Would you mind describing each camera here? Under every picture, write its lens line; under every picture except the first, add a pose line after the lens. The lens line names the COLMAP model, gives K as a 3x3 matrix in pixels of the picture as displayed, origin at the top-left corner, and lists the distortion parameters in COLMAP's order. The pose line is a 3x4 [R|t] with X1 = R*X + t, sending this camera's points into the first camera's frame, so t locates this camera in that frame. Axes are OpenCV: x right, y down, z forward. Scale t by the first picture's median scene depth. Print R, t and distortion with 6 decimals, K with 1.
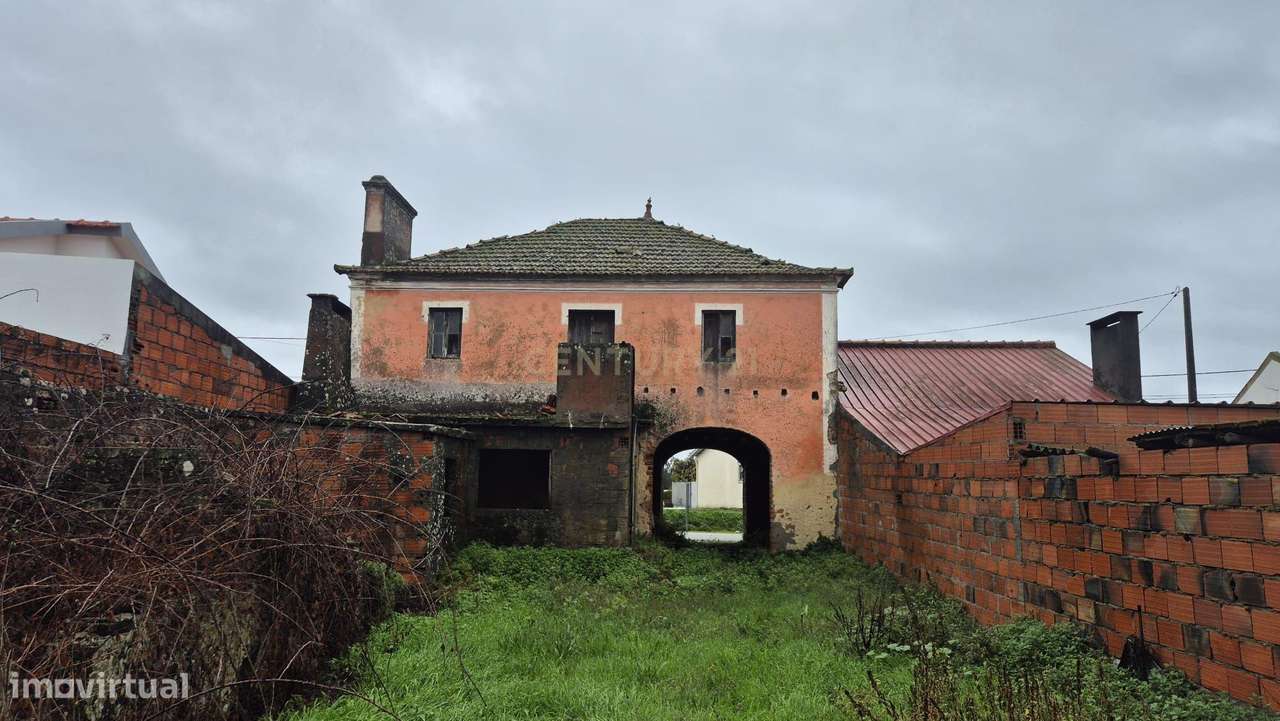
lens RADIAL K [[870.8, 0, 624.1], [0, 870.8, 369.7], [0, 0, 1]] dist [0.084105, -0.071639]
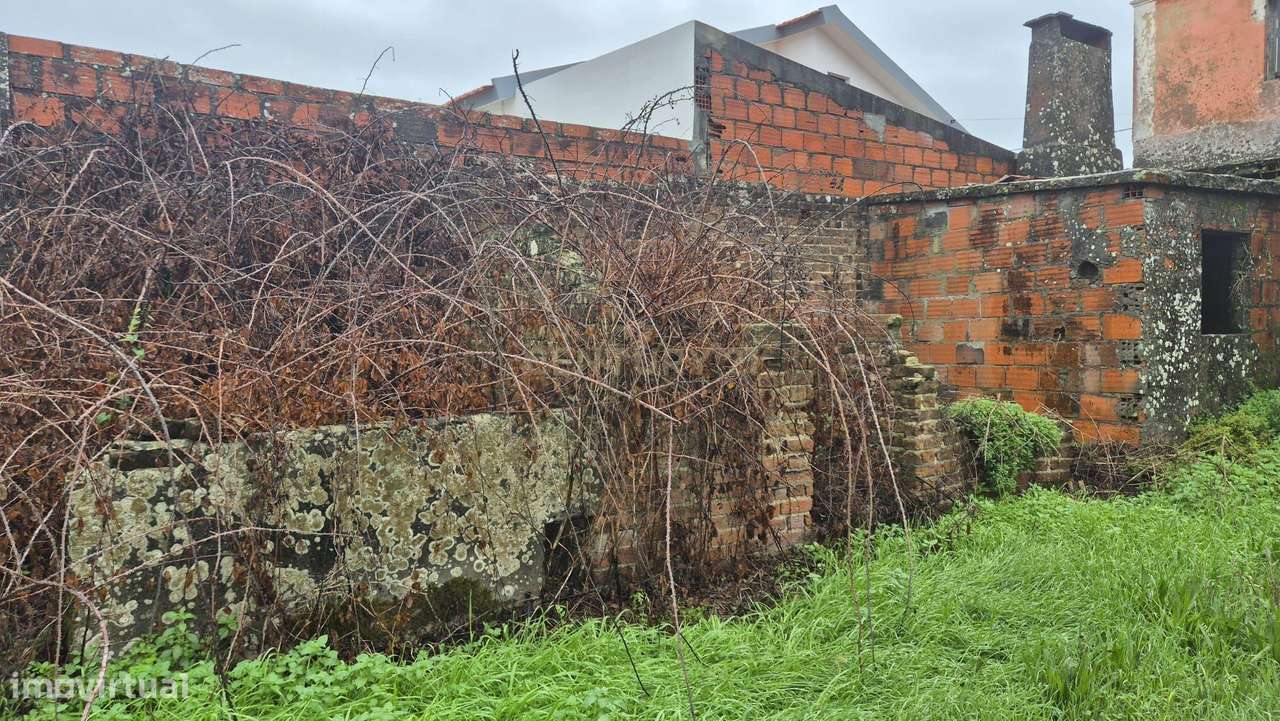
lens RADIAL K [[870.8, 0, 608.6], [0, 870.8, 361.9], [0, 0, 1]] dist [0.084105, -0.071639]
pose [[0.539655, 0.016415, -0.841726, 0.053914], [0.134349, 0.985318, 0.105350, 0.052968], [0.831097, -0.169938, 0.529526, 0.263402]]
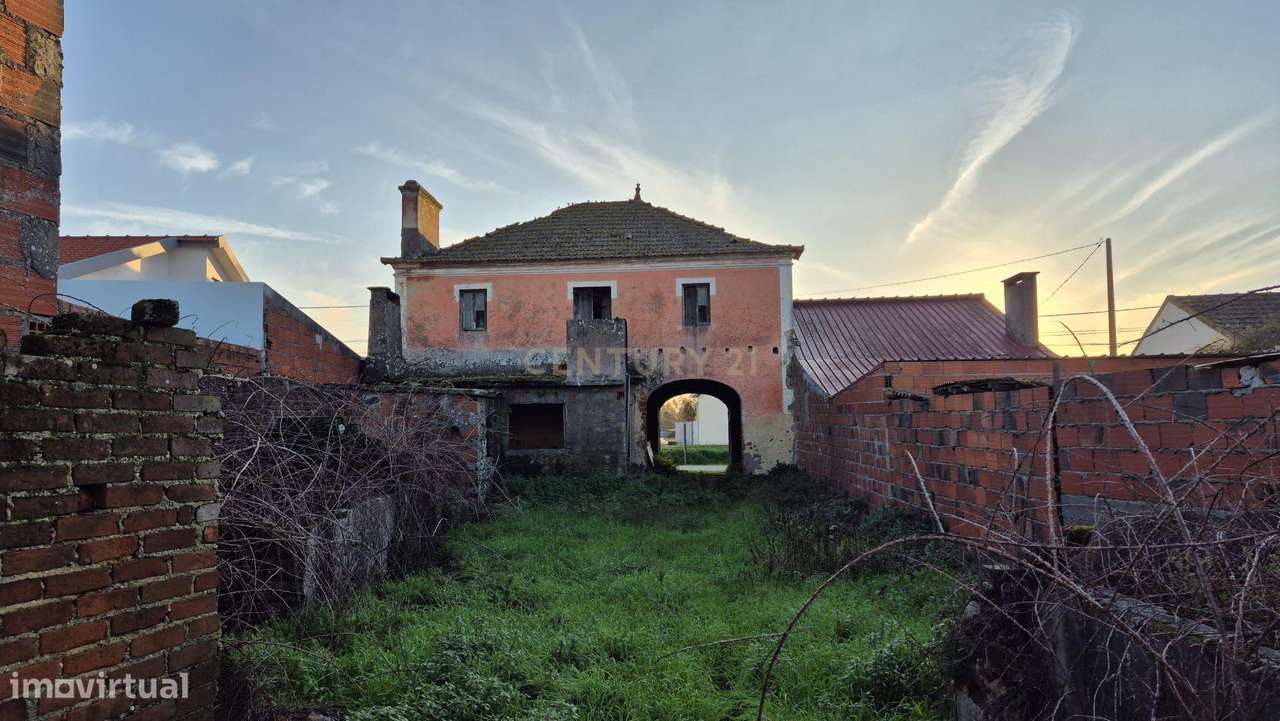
lens RADIAL K [[870.8, 0, 625.8], [0, 870.8, 391.5], [0, 0, 1]] dist [0.084105, -0.071639]
pose [[0.999317, -0.035711, -0.009548, 0.017061], [0.036439, 0.995088, 0.092045, -0.034205], [0.006214, -0.092330, 0.995709, -0.236350]]
